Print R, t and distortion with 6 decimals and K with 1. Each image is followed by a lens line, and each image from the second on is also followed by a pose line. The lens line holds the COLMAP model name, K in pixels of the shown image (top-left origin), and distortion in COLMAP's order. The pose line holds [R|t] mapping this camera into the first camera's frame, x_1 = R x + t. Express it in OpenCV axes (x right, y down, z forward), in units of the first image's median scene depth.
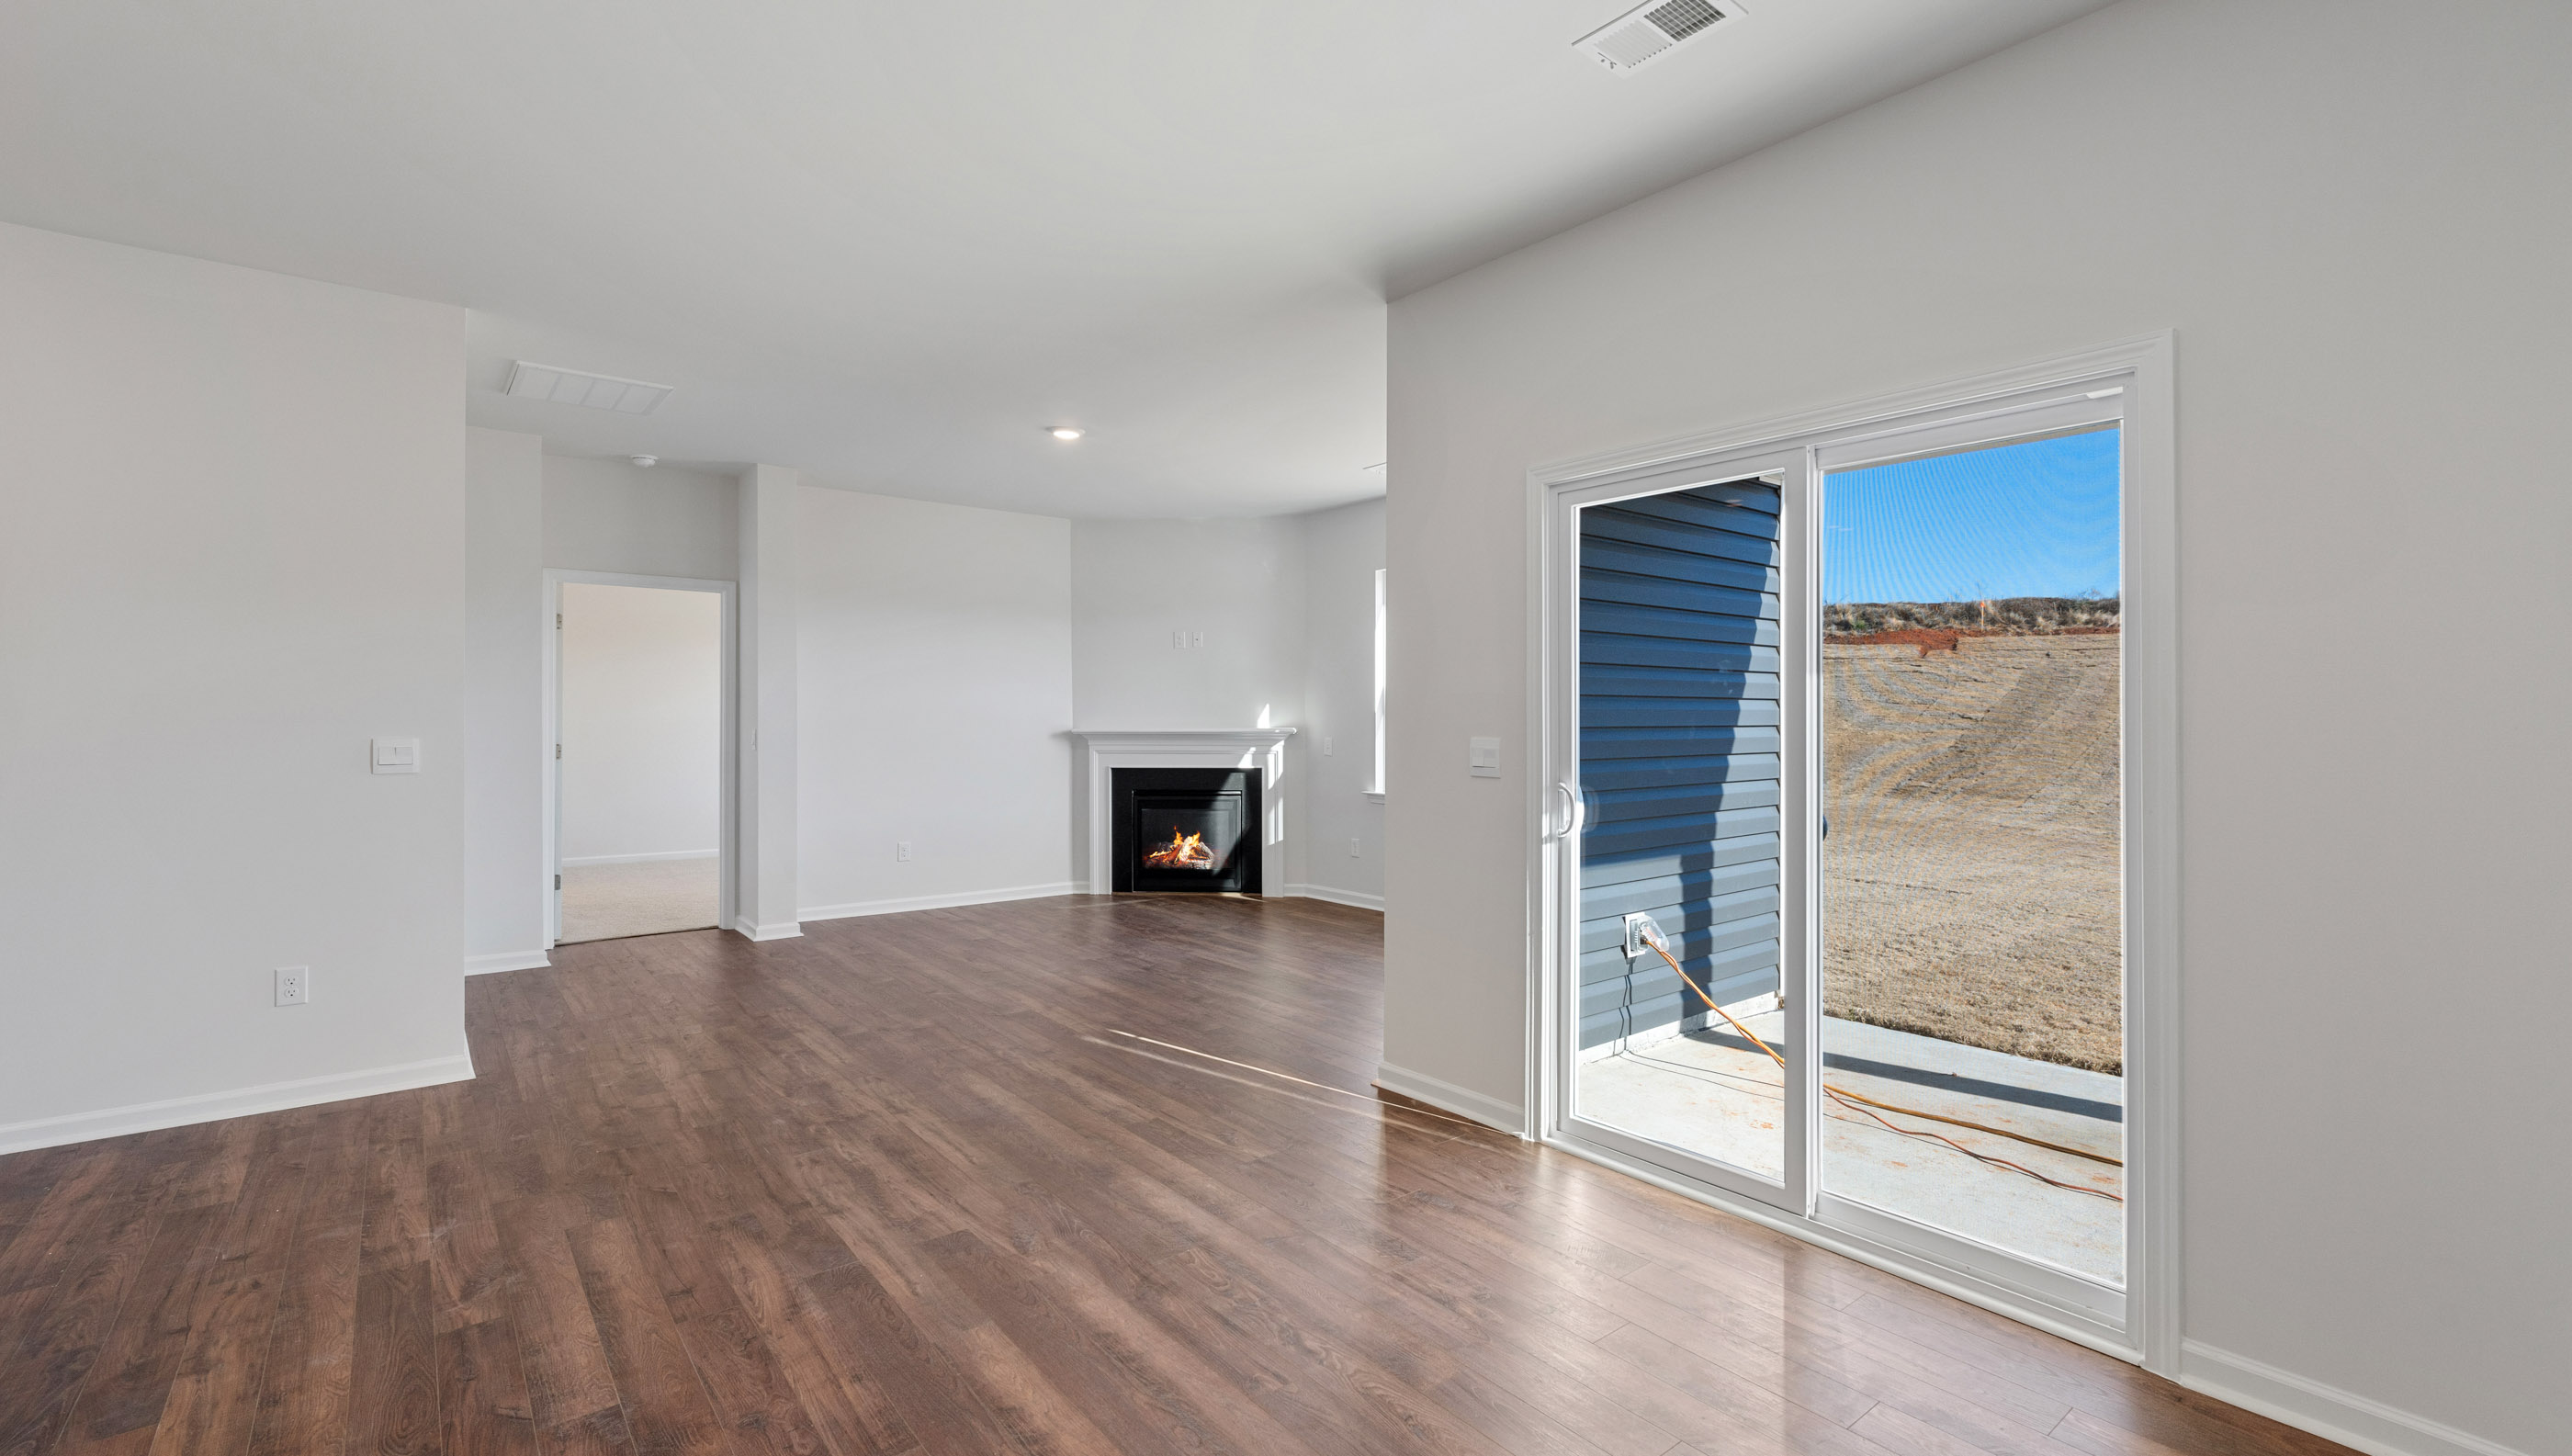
lens RADIAL K [[1115.6, 0, 1284.2], [0, 1115.6, 711.7], [0, 0, 1]] dist [-0.001007, 0.000248]
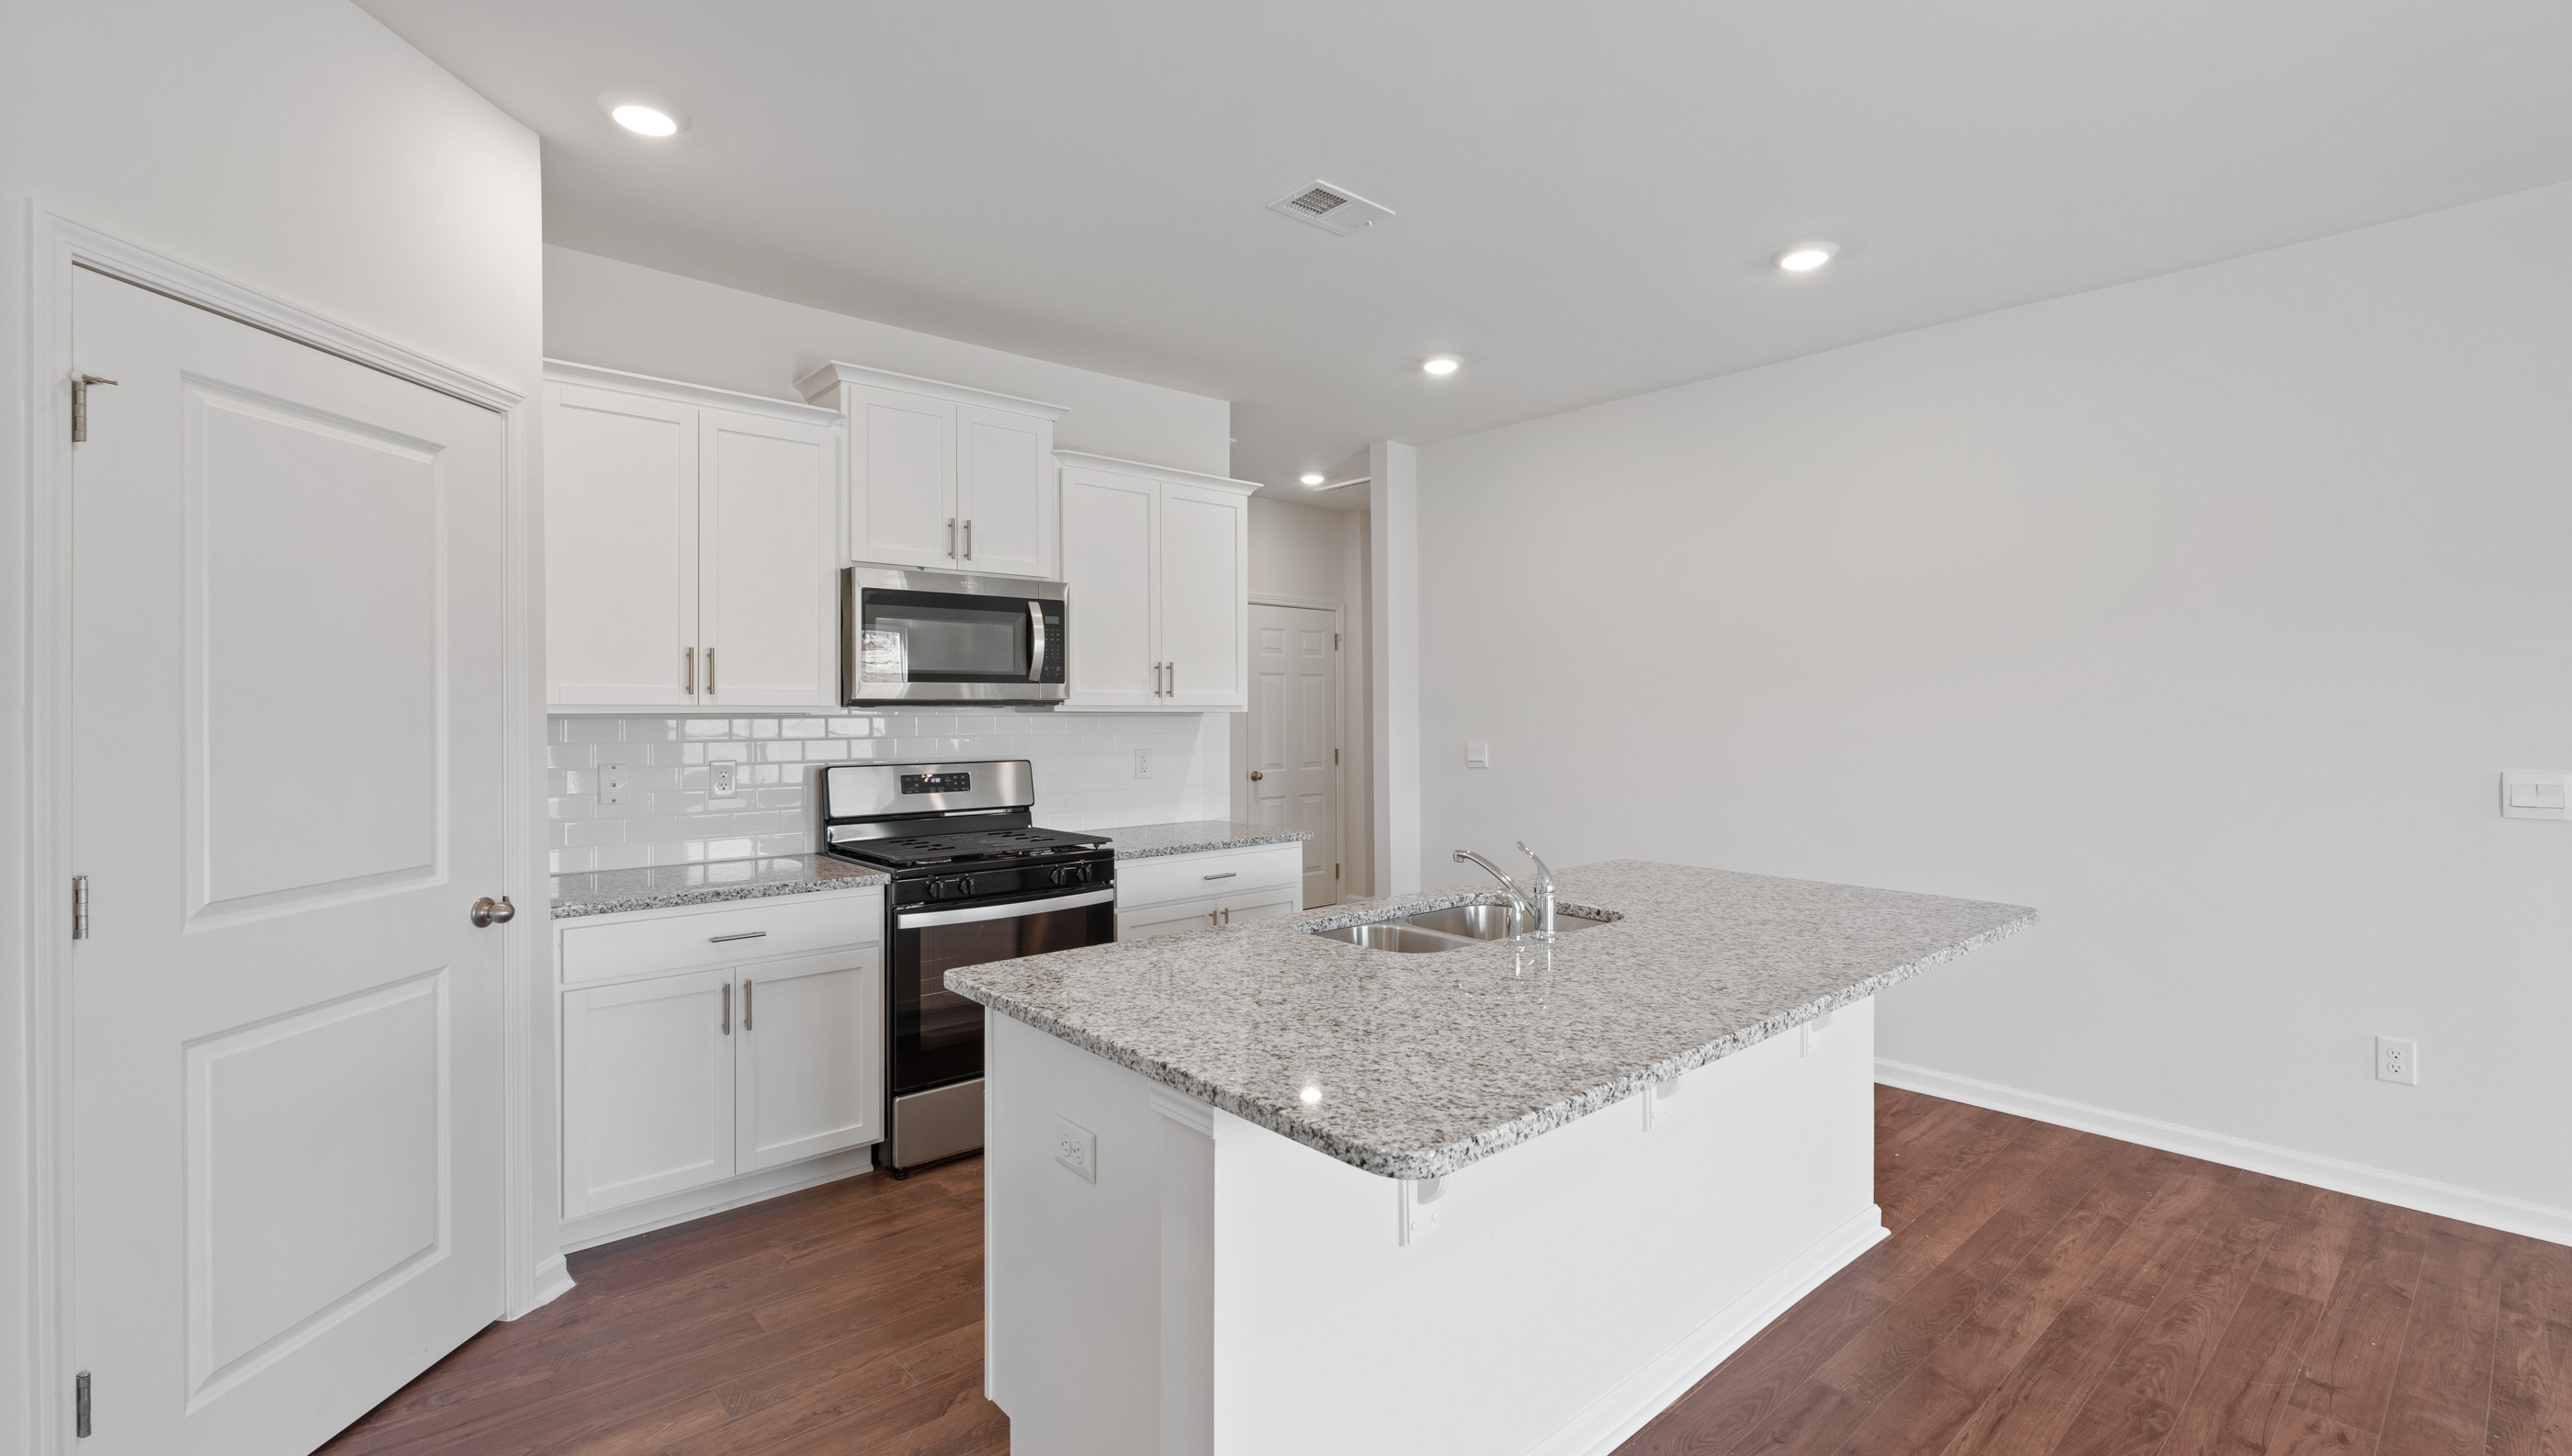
lens RADIAL K [[1115.6, 0, 1284.2], [0, 1115.6, 711.7], [0, 0, 1]] dist [-0.001007, 0.000248]
pose [[0.049502, -0.001532, -0.998773, -0.067616], [0.009637, 0.999953, -0.001056, -0.021544], [0.998728, -0.009573, 0.049515, 0.092234]]
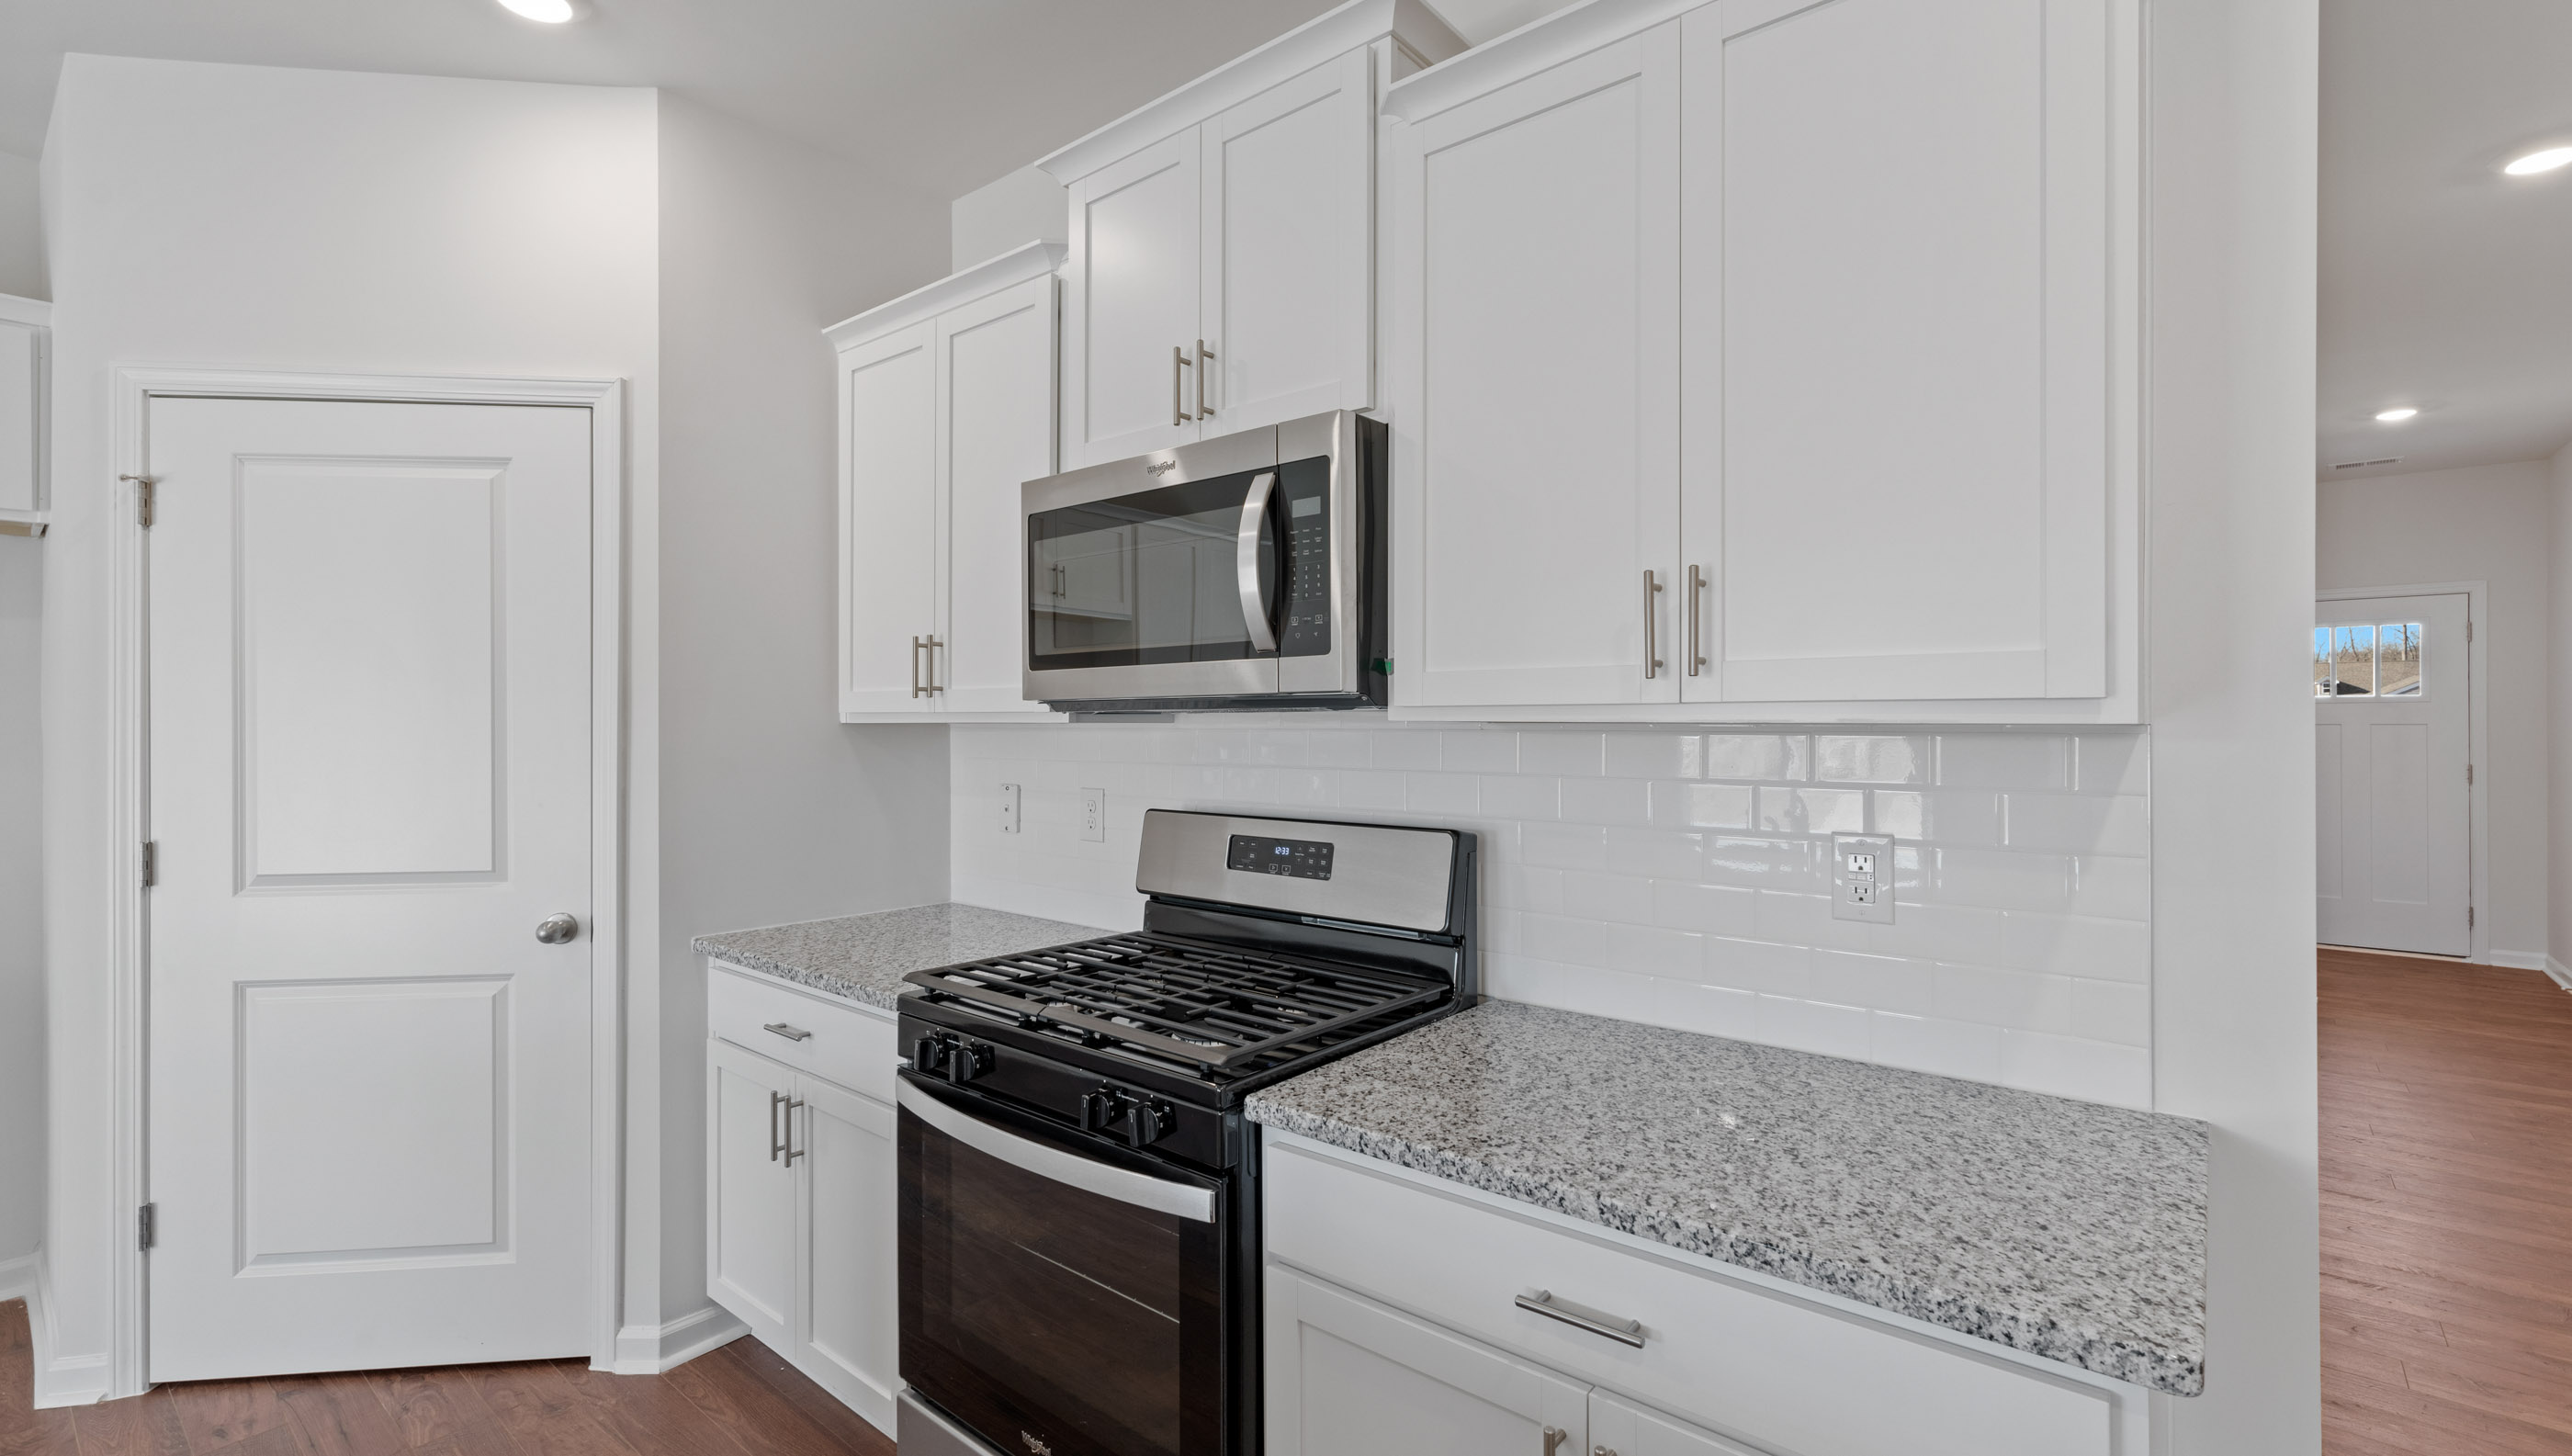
lens RADIAL K [[1115.6, 0, 1284.2], [0, 1115.6, 711.7], [0, 0, 1]] dist [-0.001007, 0.000248]
pose [[-0.979100, -0.002844, -0.203360, -0.845939], [0.000490, 0.999866, -0.016346, -0.021515], [0.203379, -0.016104, -0.978968, 0.311573]]
